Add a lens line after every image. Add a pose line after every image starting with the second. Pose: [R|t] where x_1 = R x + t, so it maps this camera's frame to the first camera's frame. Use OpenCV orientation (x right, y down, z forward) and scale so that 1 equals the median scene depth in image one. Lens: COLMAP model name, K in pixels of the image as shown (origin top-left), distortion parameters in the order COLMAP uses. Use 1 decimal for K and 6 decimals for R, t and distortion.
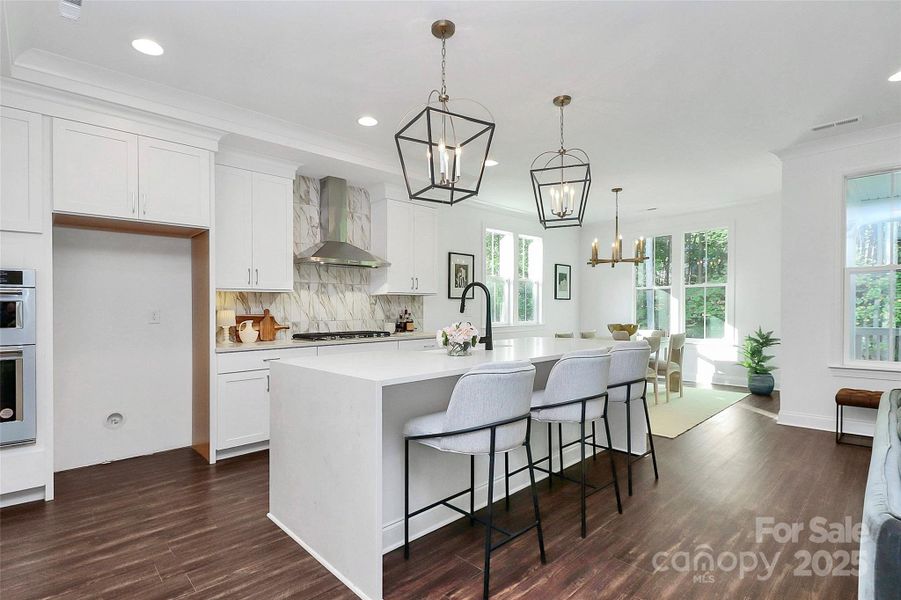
lens RADIAL K [[427.0, 0, 442.5], [0, 427.0, 322.6], [0, 0, 1]] dist [-0.006359, -0.009160]
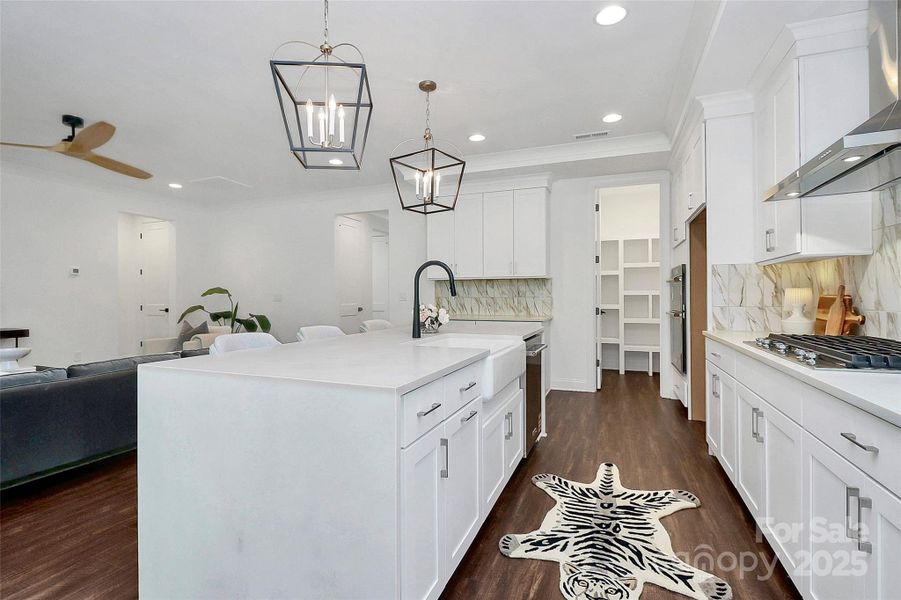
lens RADIAL K [[427.0, 0, 449.0], [0, 427.0, 296.9], [0, 0, 1]] dist [-0.006359, -0.009160]
pose [[-0.901113, 0.013187, -0.433383, 0.276183], [-0.000199, 0.999525, 0.030827, -0.031249], [0.433583, 0.027865, -0.900682, 1.173108]]
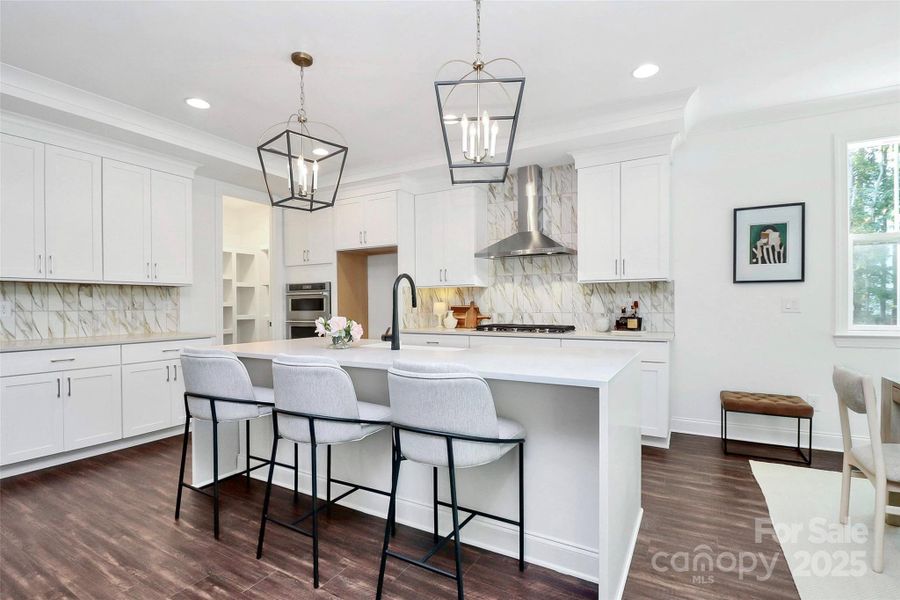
lens RADIAL K [[426.6, 0, 448.5], [0, 426.6, 308.7], [0, 0, 1]] dist [-0.006359, -0.009160]
pose [[0.297945, 0.018496, -0.954404, 0.632572], [-0.022593, 0.999669, 0.012321, -0.021814], [0.954316, 0.017892, 0.298264, 0.538693]]
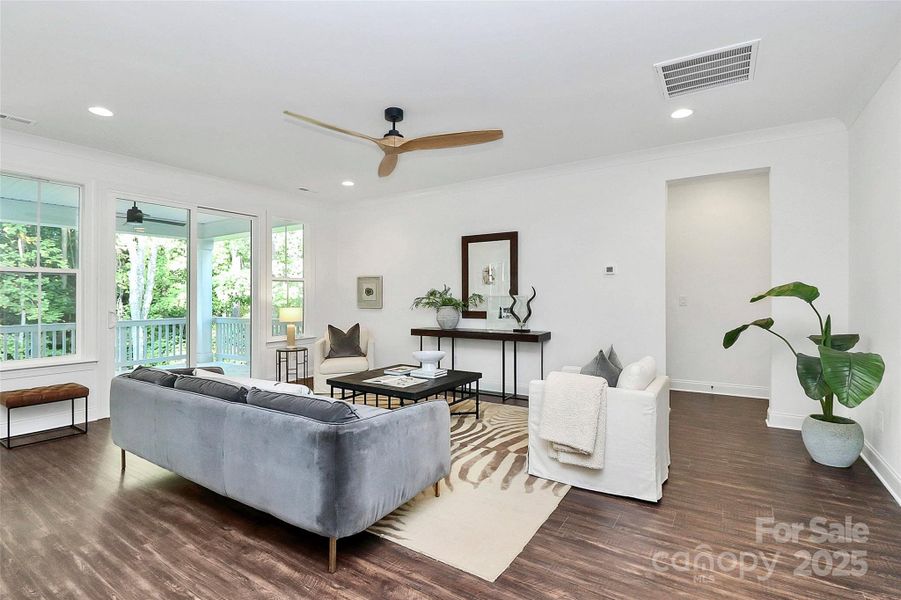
lens RADIAL K [[427.0, 0, 450.4], [0, 427.0, 298.9], [0, 0, 1]] dist [-0.006359, -0.009160]
pose [[-0.242482, 0.008803, 0.970116, -0.188709], [0.038330, 0.999265, 0.000513, -0.013543], [-0.969398, 0.037309, -0.242641, 0.200763]]
